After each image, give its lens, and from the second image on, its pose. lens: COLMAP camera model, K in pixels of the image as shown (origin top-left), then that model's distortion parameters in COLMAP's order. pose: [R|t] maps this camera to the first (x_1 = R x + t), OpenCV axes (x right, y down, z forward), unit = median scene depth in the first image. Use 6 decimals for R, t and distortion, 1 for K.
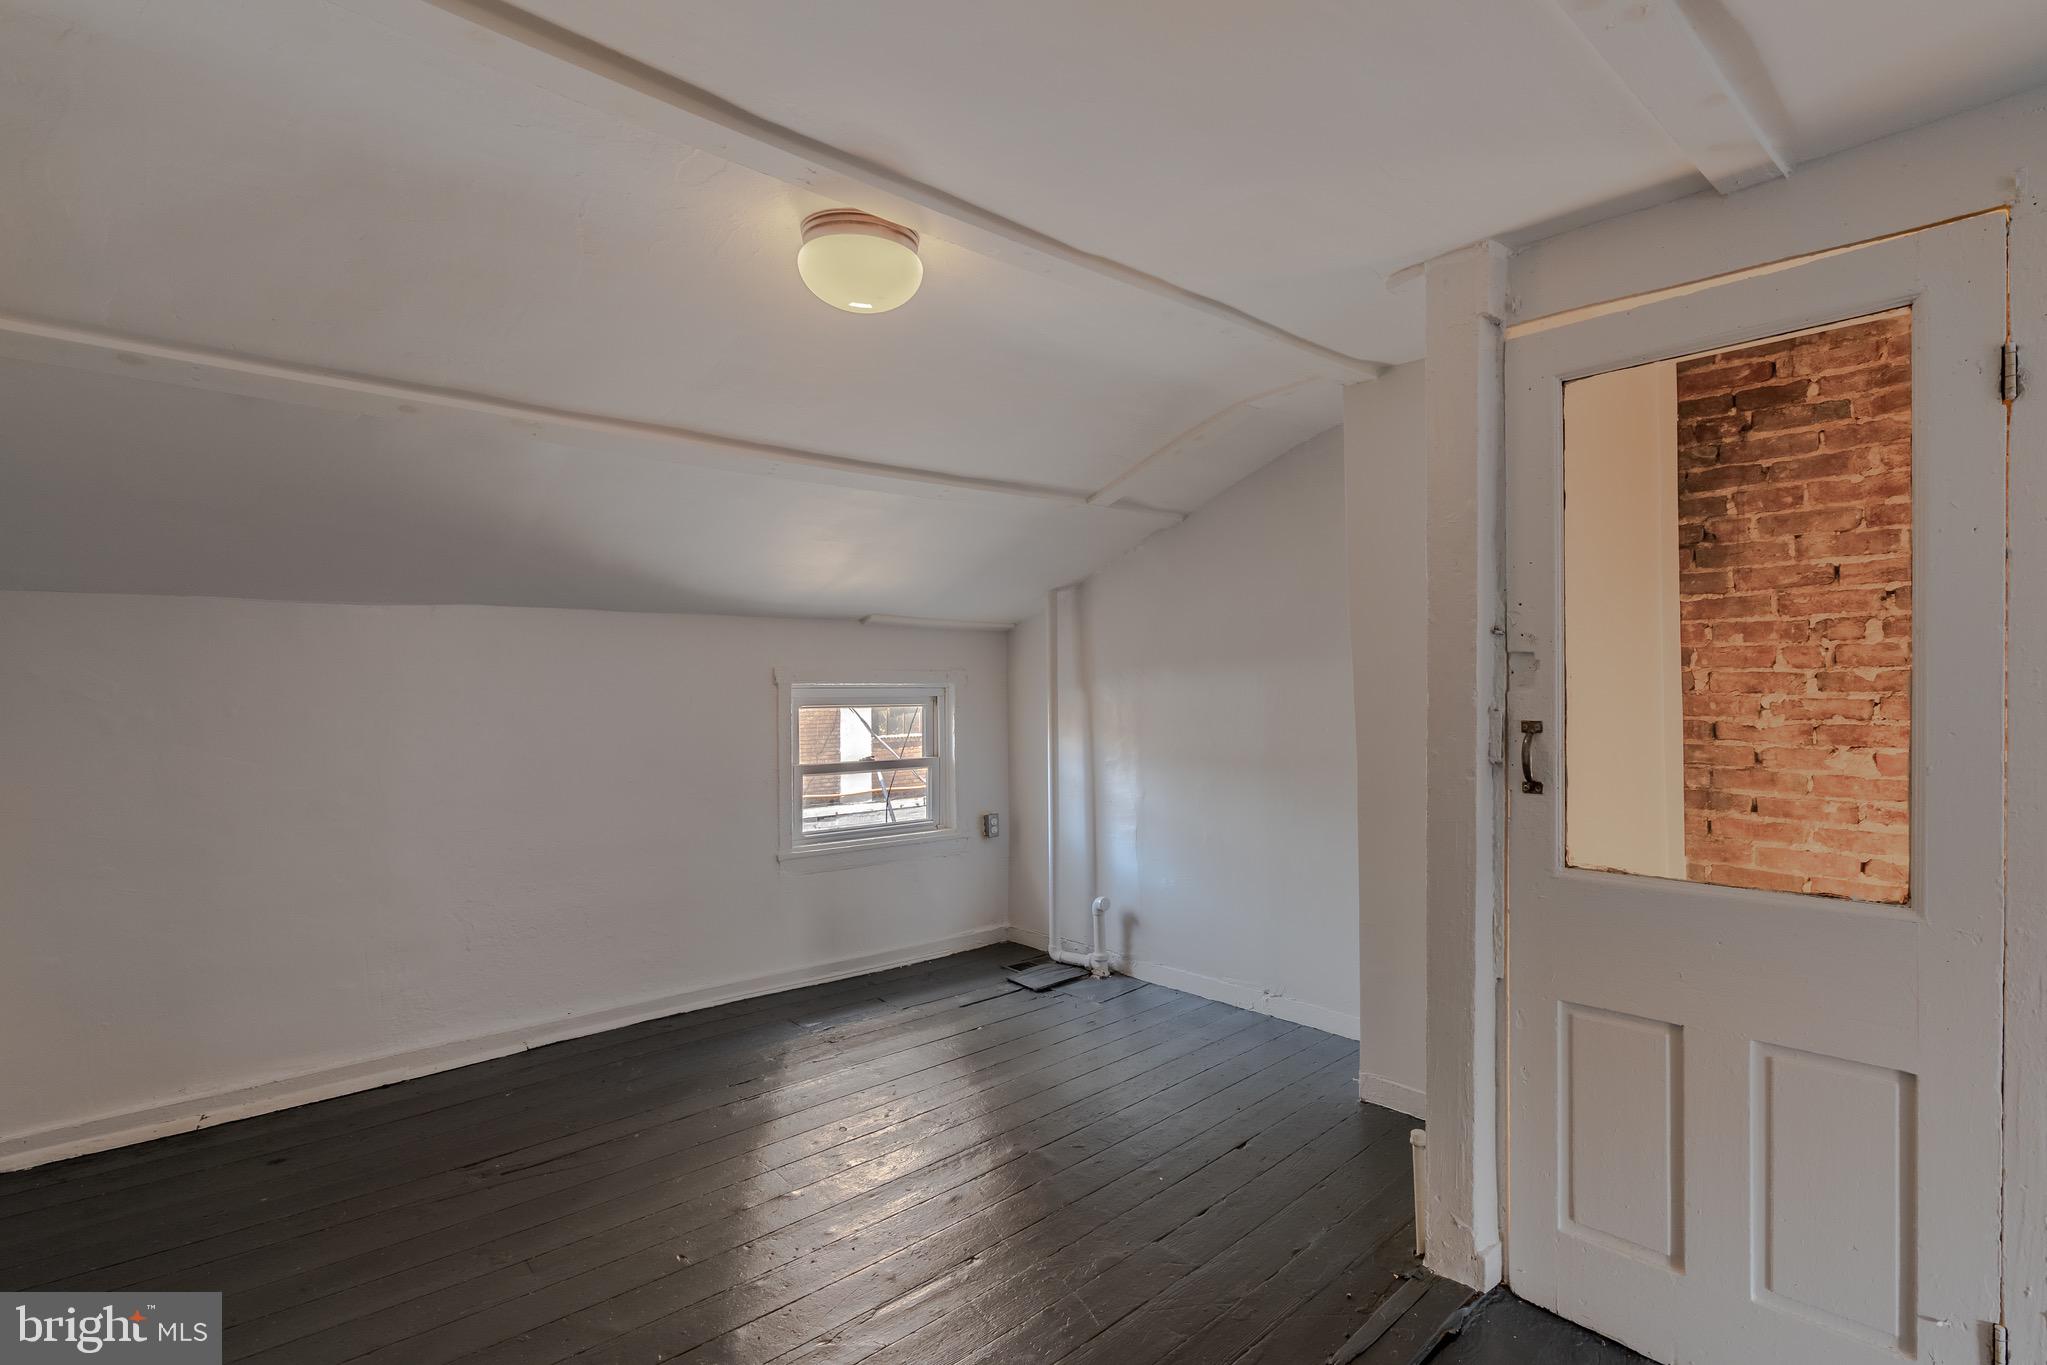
lens RADIAL K [[947.4, 0, 1029.0], [0, 947.4, 689.0], [0, 0, 1]] dist [-0.000579, 0.000001]
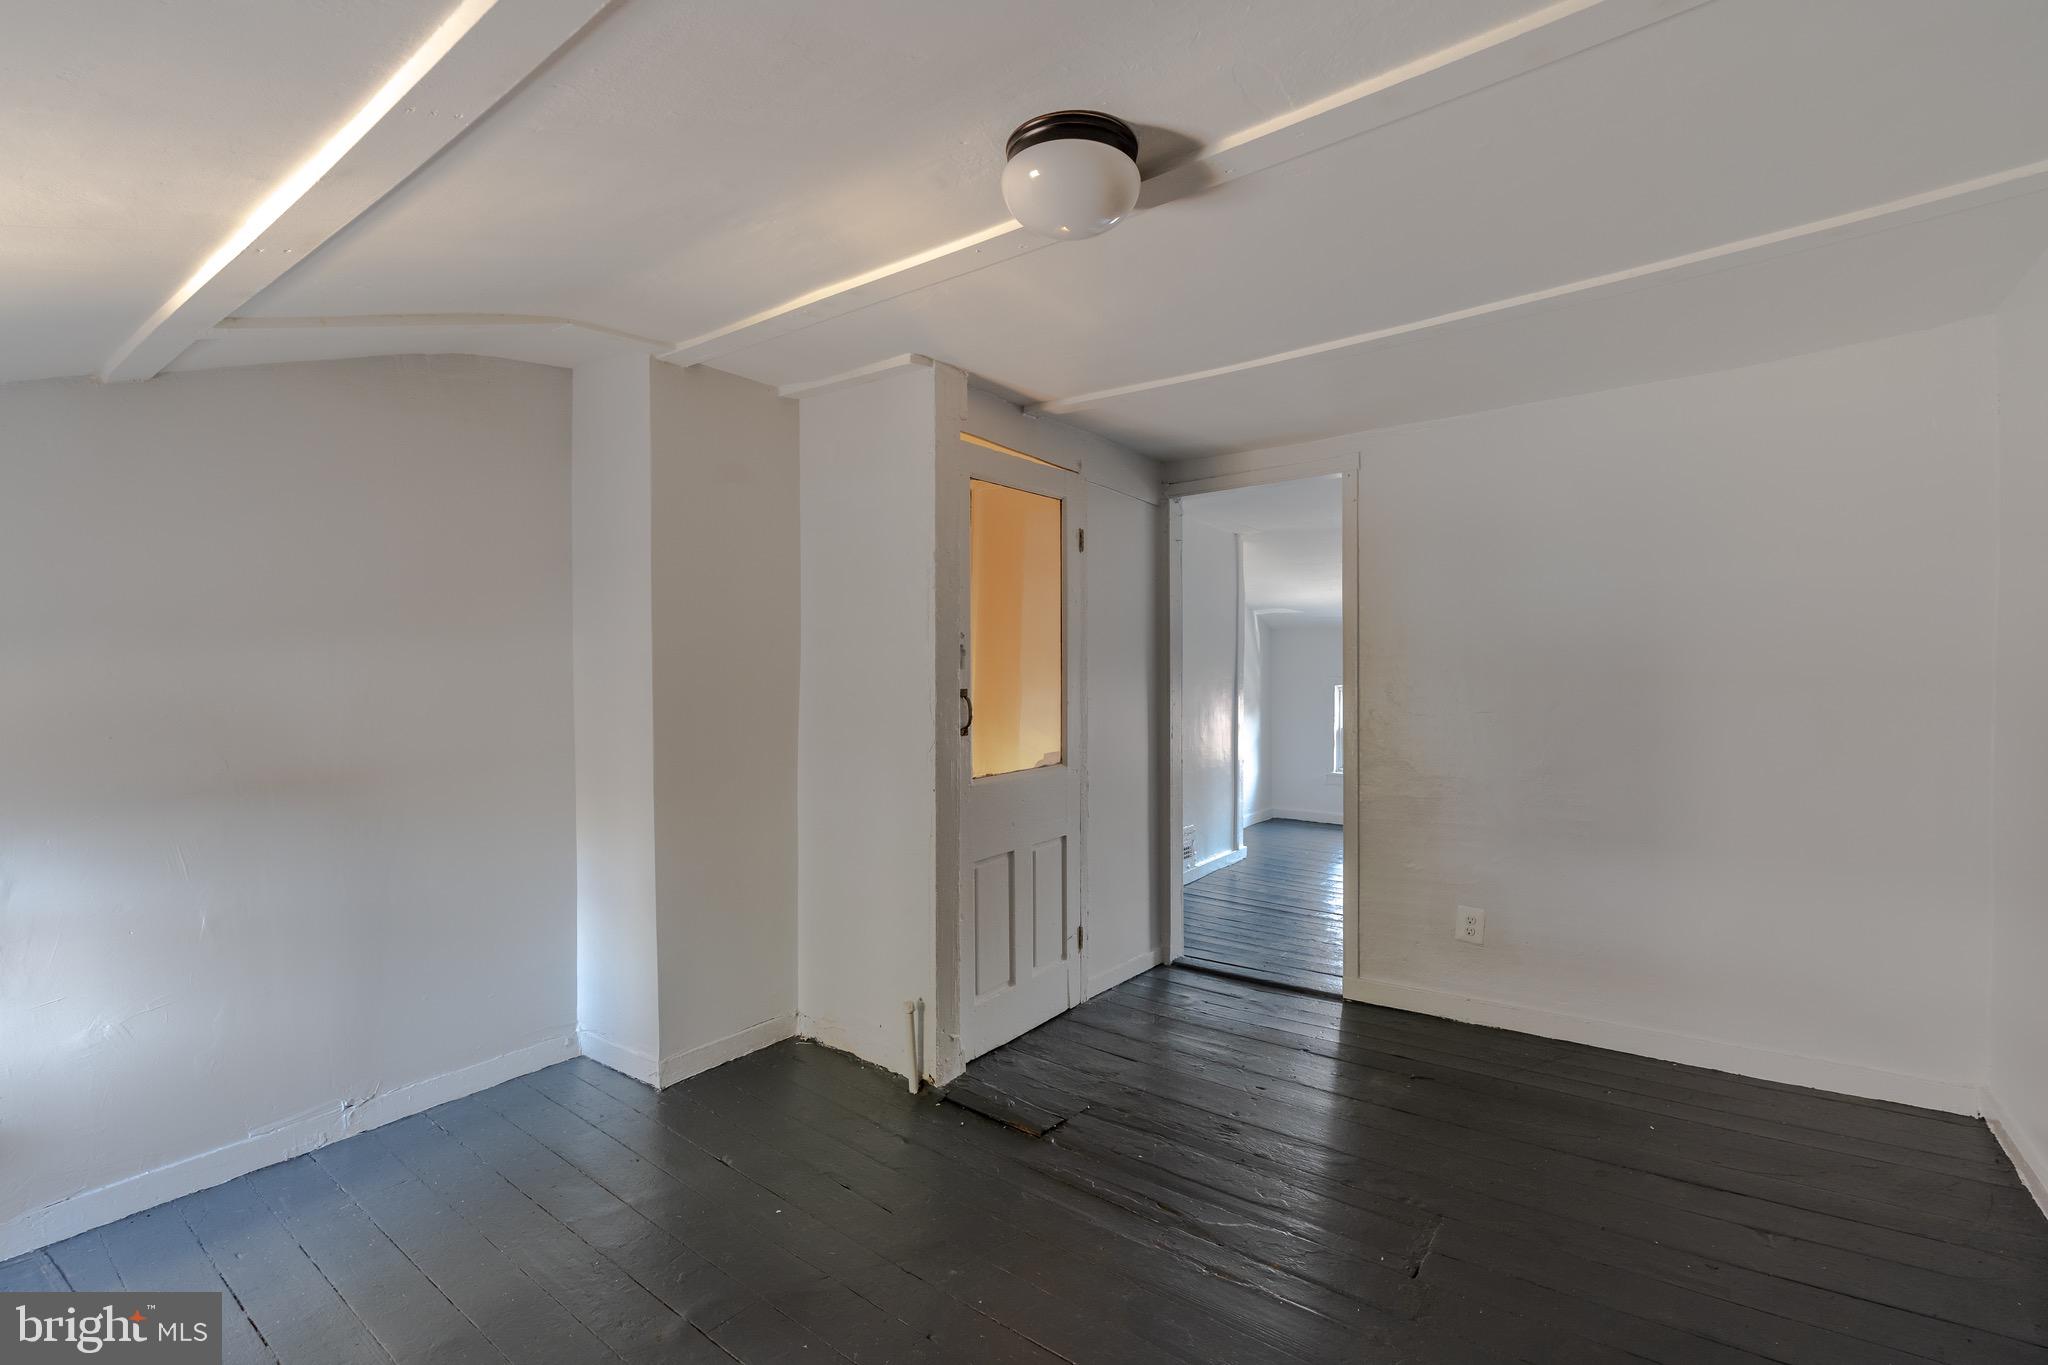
lens RADIAL K [[947.9, 0, 1029.5], [0, 947.9, 689.0], [0, 0, 1]] dist [-0.000579, 0.000001]
pose [[-0.192394, -0.004556, 0.981307, -1.066186], [0.015969, 0.999842, 0.007773, 0.024159], [-0.981188, 0.017166, -0.192291, 1.251629]]
